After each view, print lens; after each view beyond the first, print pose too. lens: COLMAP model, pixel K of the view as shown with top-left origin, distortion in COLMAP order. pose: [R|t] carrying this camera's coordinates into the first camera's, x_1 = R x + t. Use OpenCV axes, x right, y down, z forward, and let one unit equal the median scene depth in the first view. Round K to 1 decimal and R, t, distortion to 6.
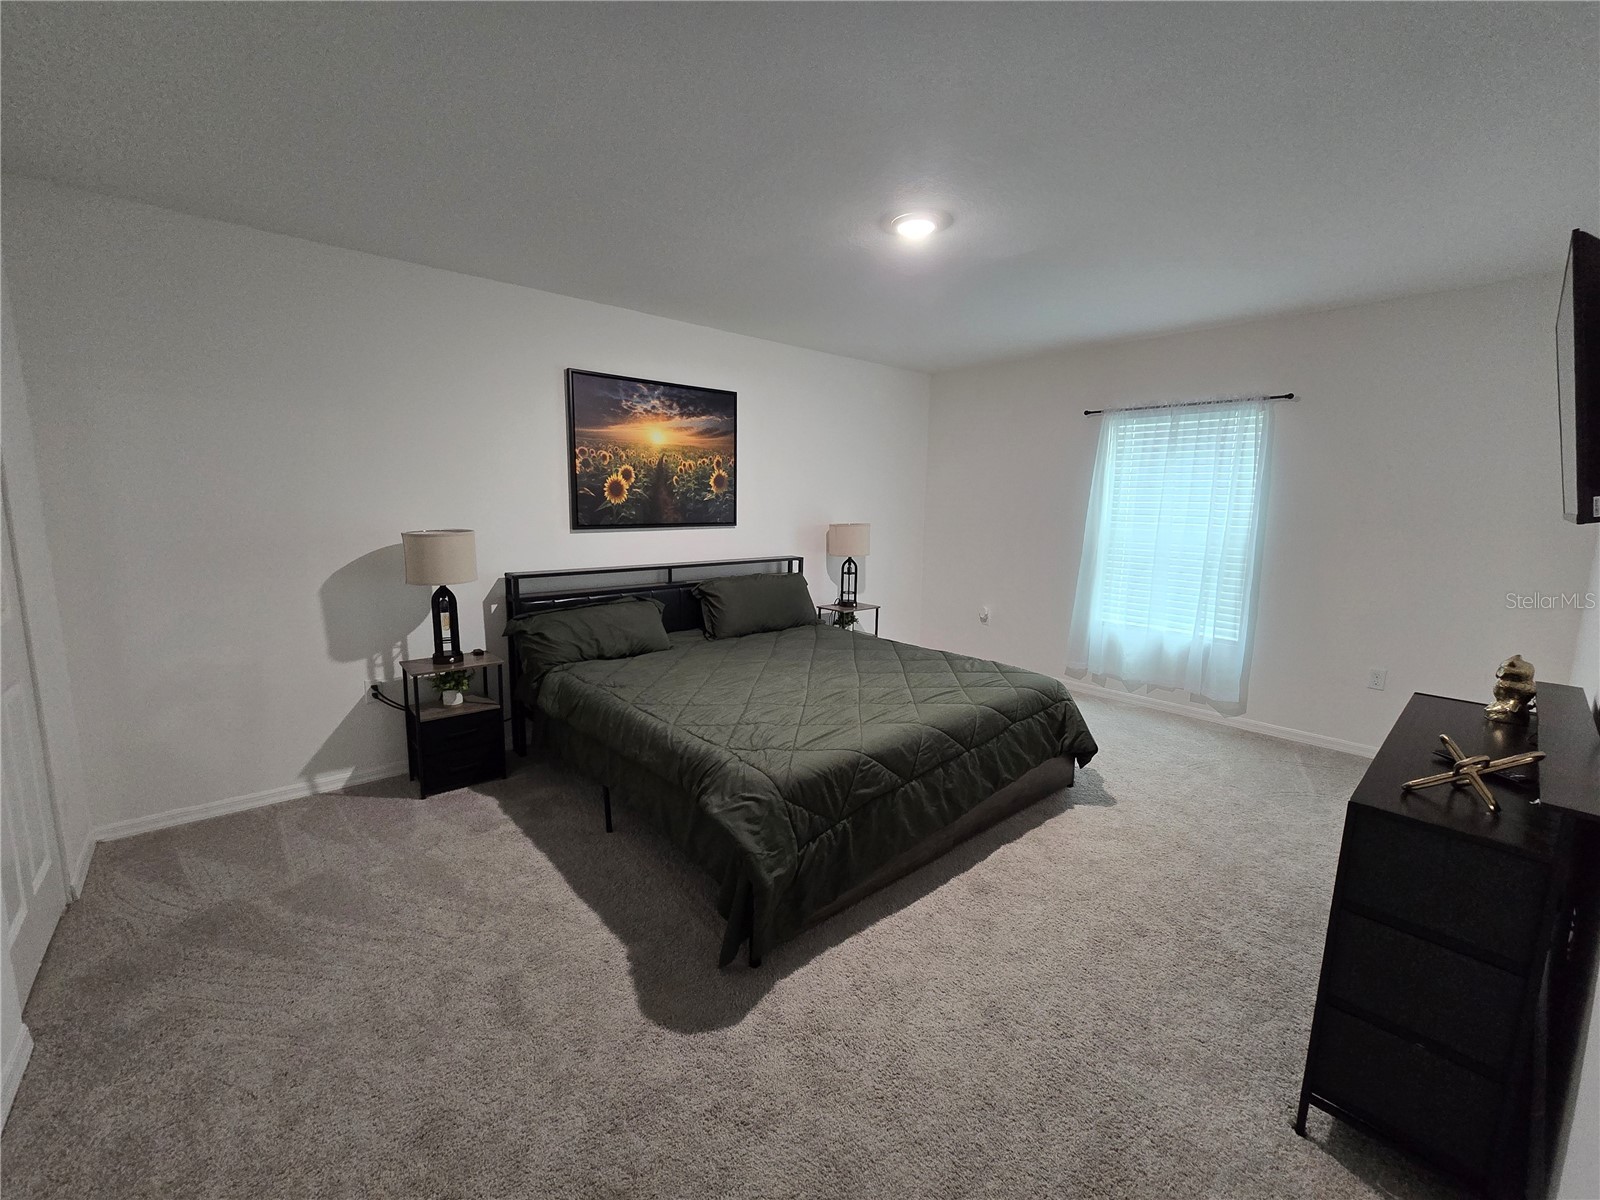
lens RADIAL K [[655.3, 0, 799.4], [0, 655.3, 602.3], [0, 0, 1]] dist [-0.006298, 0.002580]
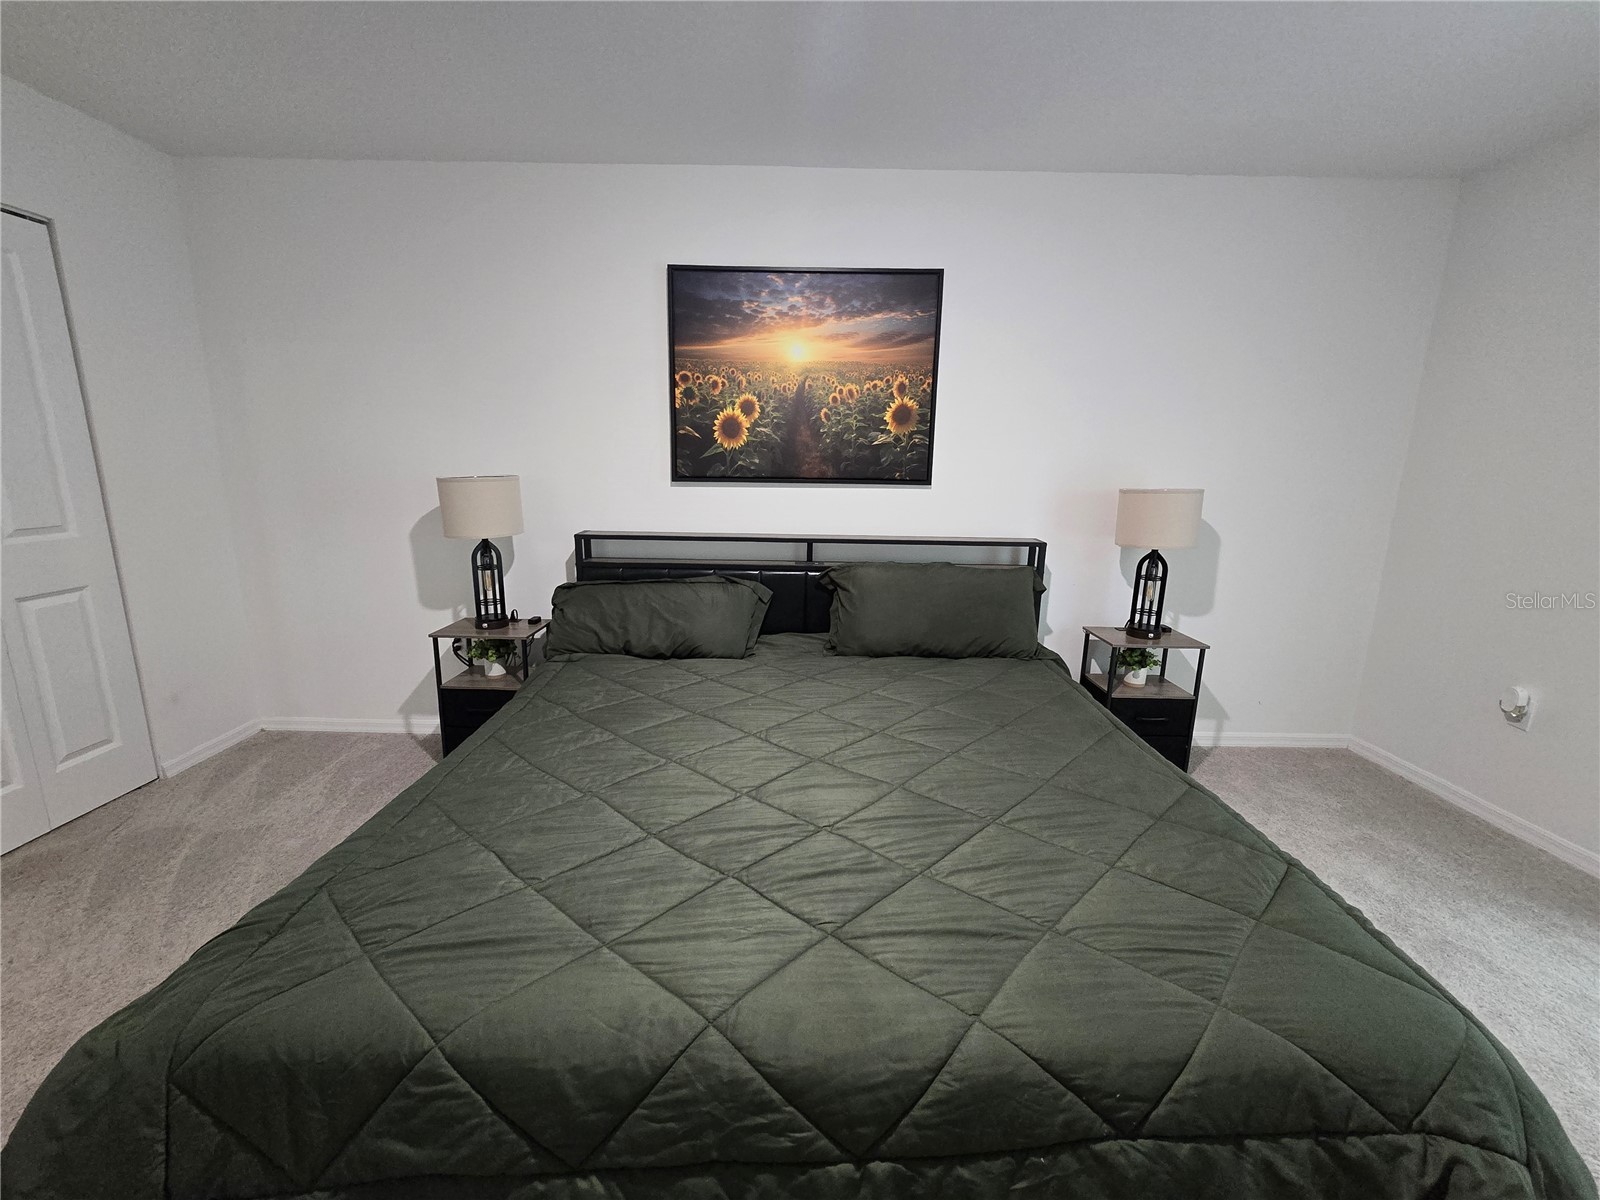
lens RADIAL K [[655.3, 0, 795.1], [0, 655.3, 599.8], [0, 0, 1]] dist [-0.006298, 0.002580]
pose [[0.750446, 0.137697, -0.646429, 0.263408], [-0.108770, 0.990451, 0.084707, -0.049899], [0.651921, 0.006744, 0.758257, 0.470562]]
